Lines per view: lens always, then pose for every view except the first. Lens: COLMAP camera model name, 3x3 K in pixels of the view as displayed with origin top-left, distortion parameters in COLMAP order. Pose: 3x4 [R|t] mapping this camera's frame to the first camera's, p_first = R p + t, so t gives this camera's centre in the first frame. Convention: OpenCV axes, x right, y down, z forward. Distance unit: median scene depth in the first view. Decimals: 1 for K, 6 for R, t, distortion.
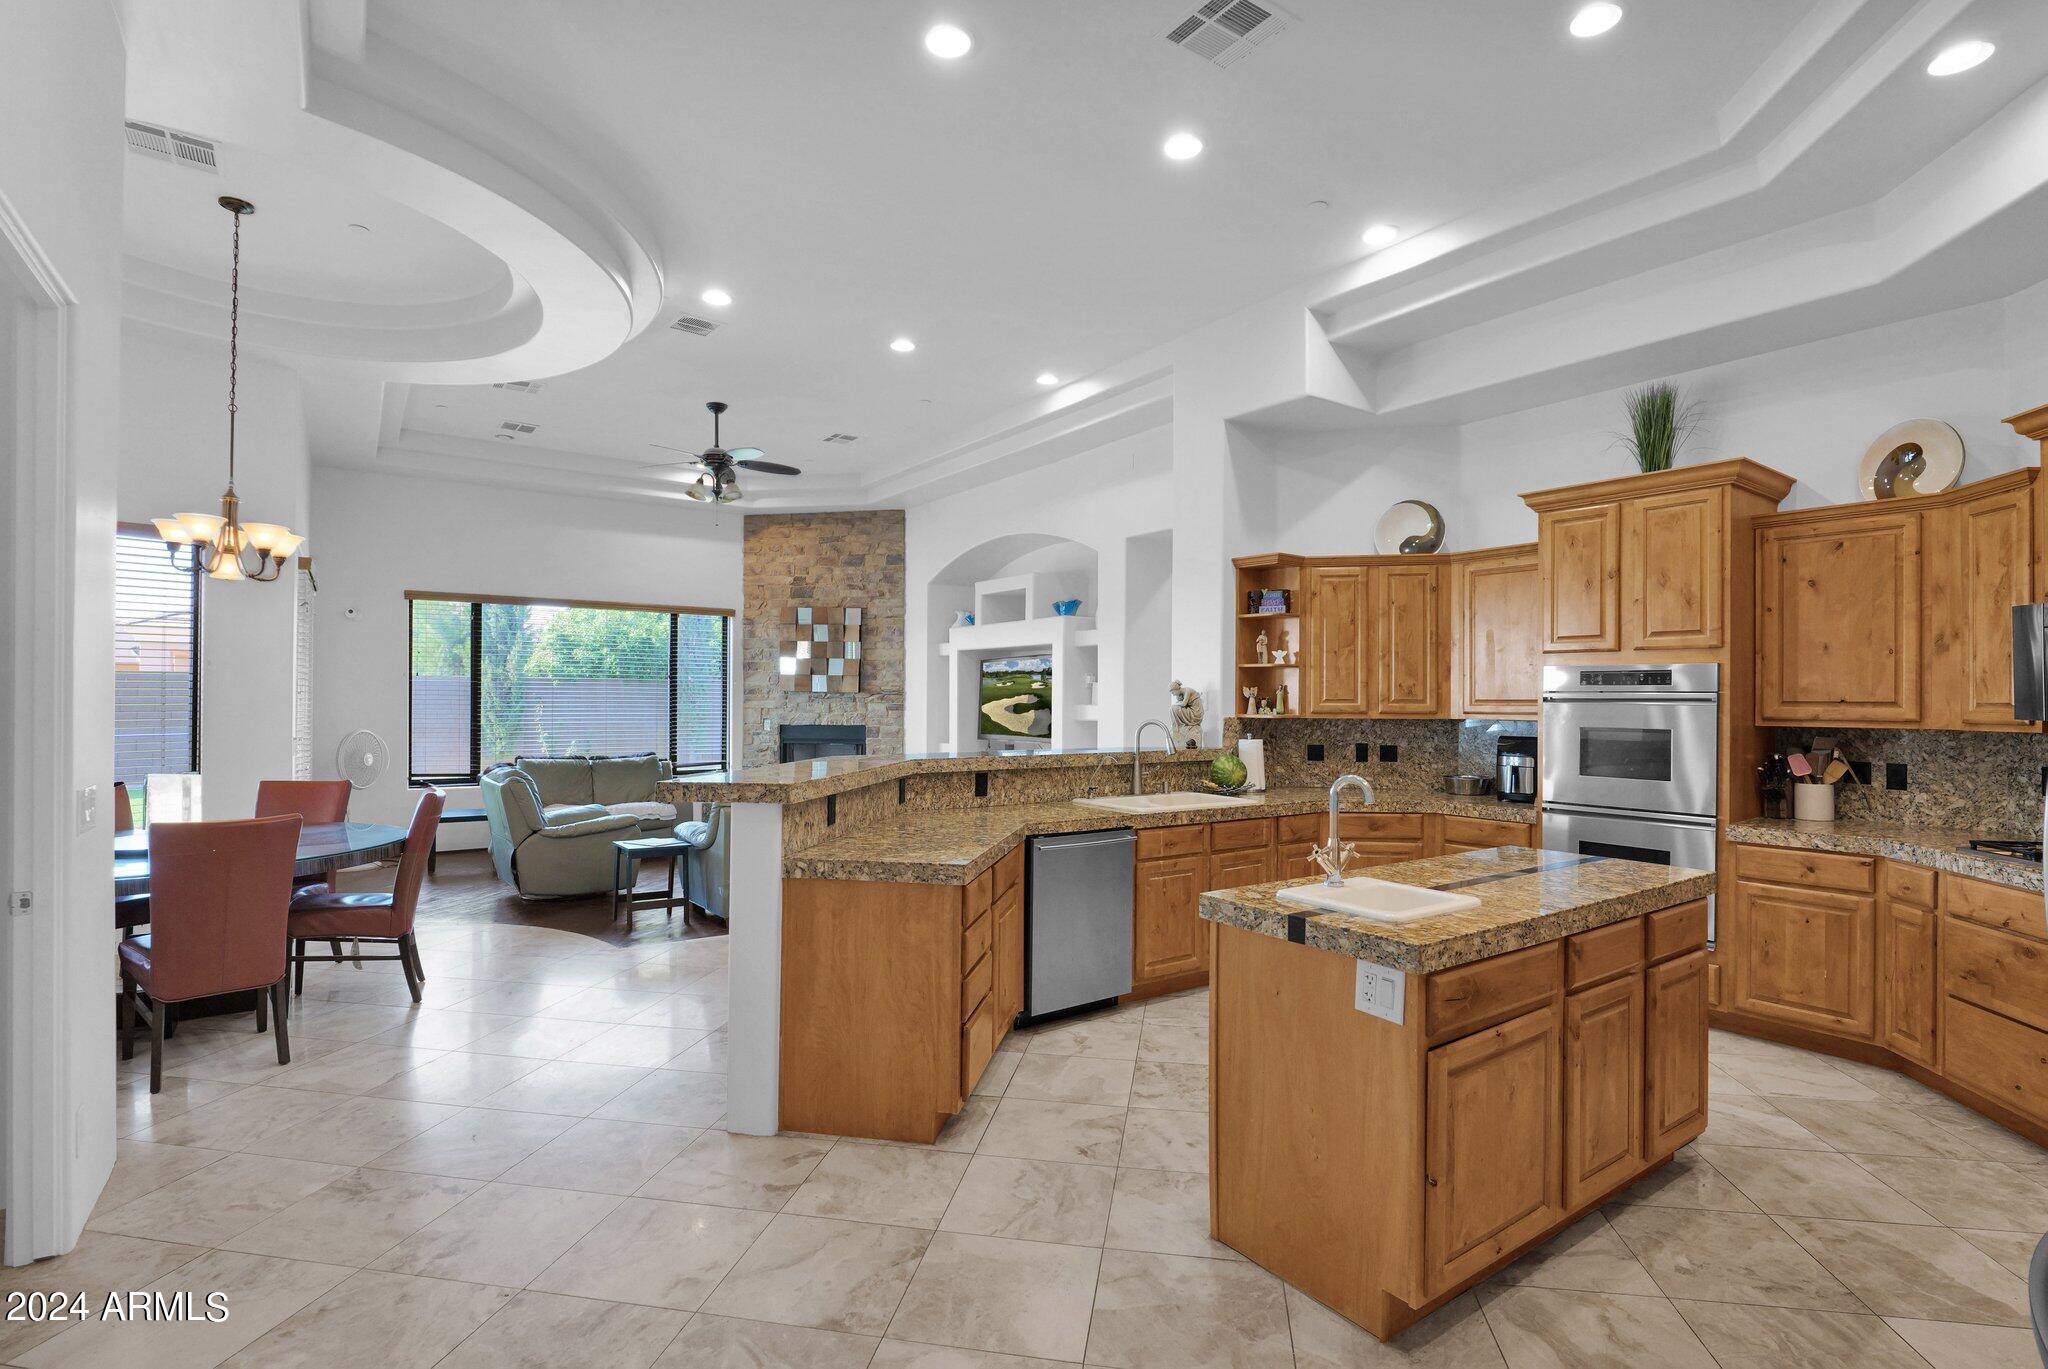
lens RADIAL K [[952.6, 0, 1029.3], [0, 952.6, 691.9], [0, 0, 1]] dist [-0.024312, 0.001856]
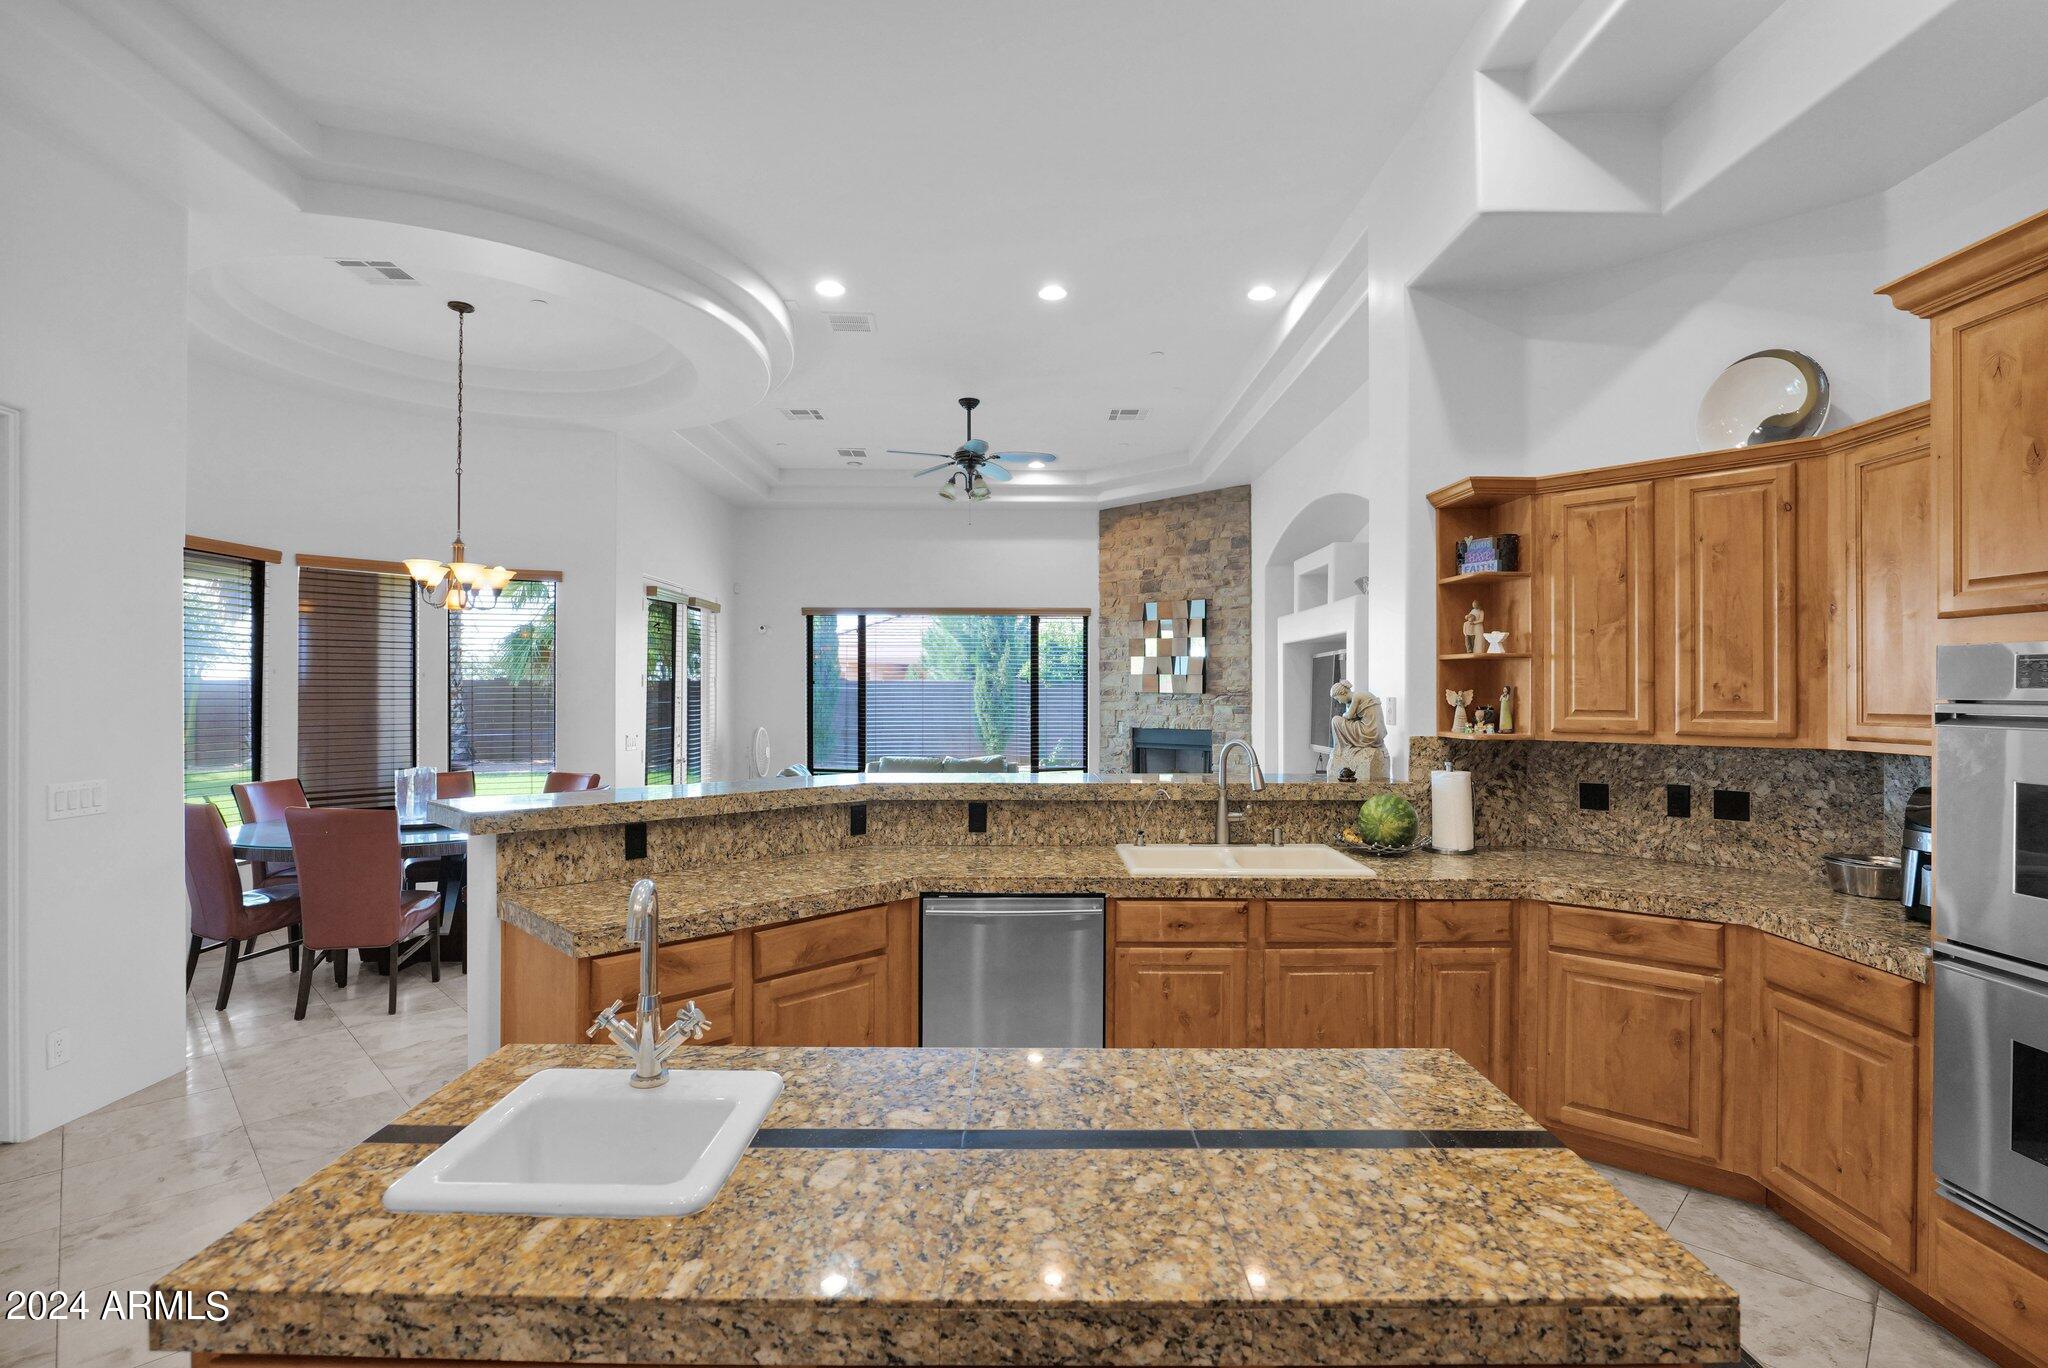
lens RADIAL K [[952.6, 0, 1026.6], [0, 952.6, 689.1], [0, 0, 1]] dist [-0.024312, 0.001856]
pose [[0.821967, -0.006201, -0.569502, 0.361513], [0.006993, 0.999975, -0.000794, -0.007225], [0.569493, -0.003330, 0.821990, 0.306490]]
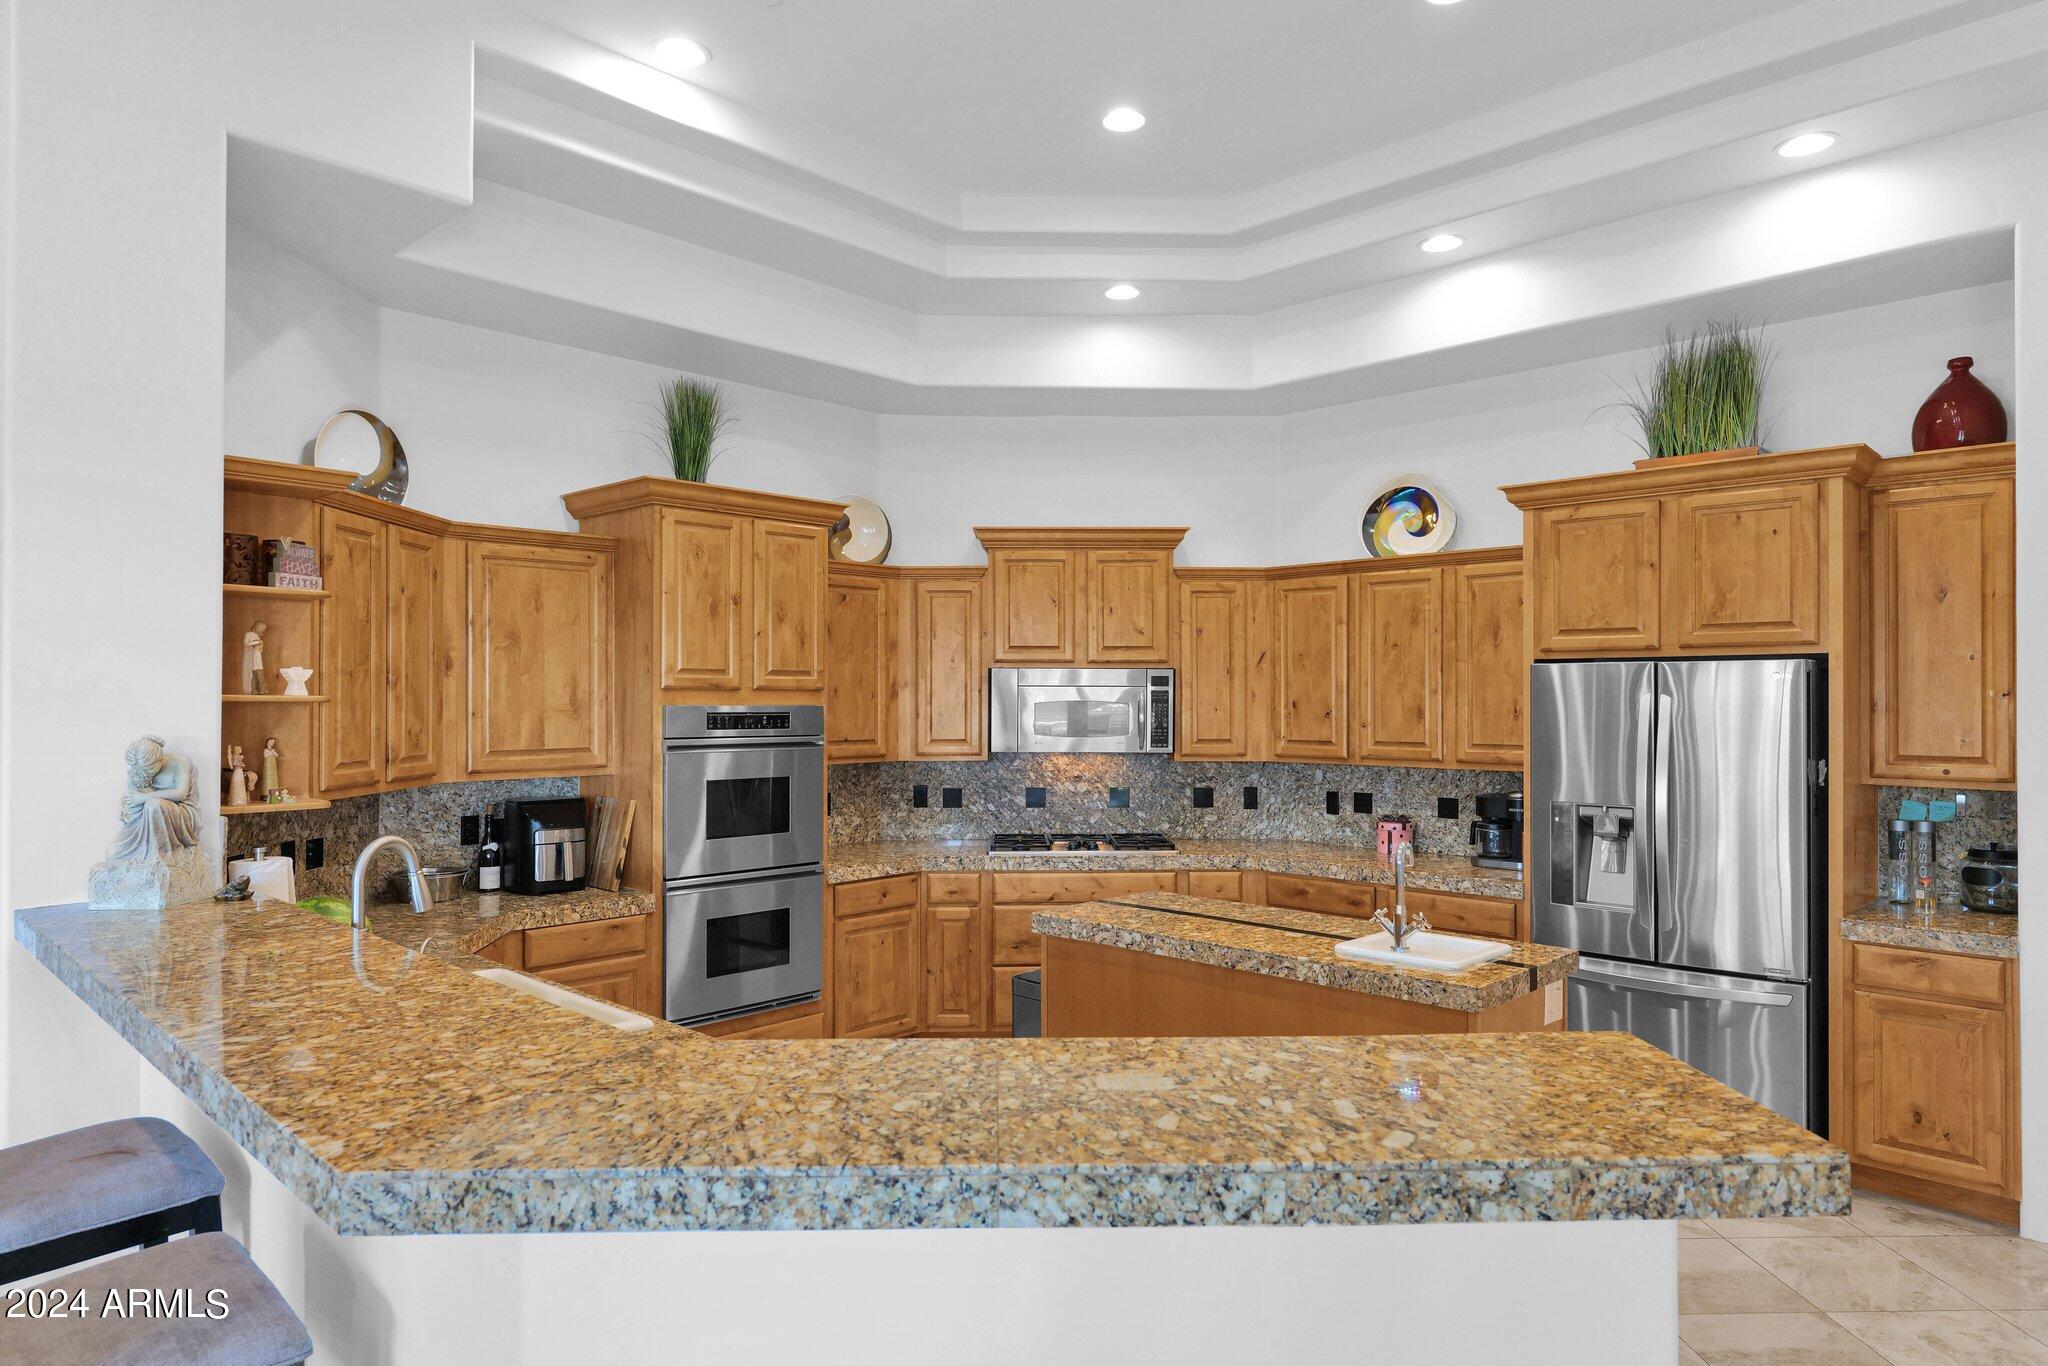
lens RADIAL K [[1241.6, 0, 1016.8], [0, 1241.6, 690.9], [0, 0, 1]] dist [-0.004706, -0.000181]
pose [[-0.188710, -0.000733, 0.982032, -0.421814], [-0.007538, 0.999971, -0.000703, -0.033743], [-0.982004, -0.007535, -0.188711, 0.753668]]
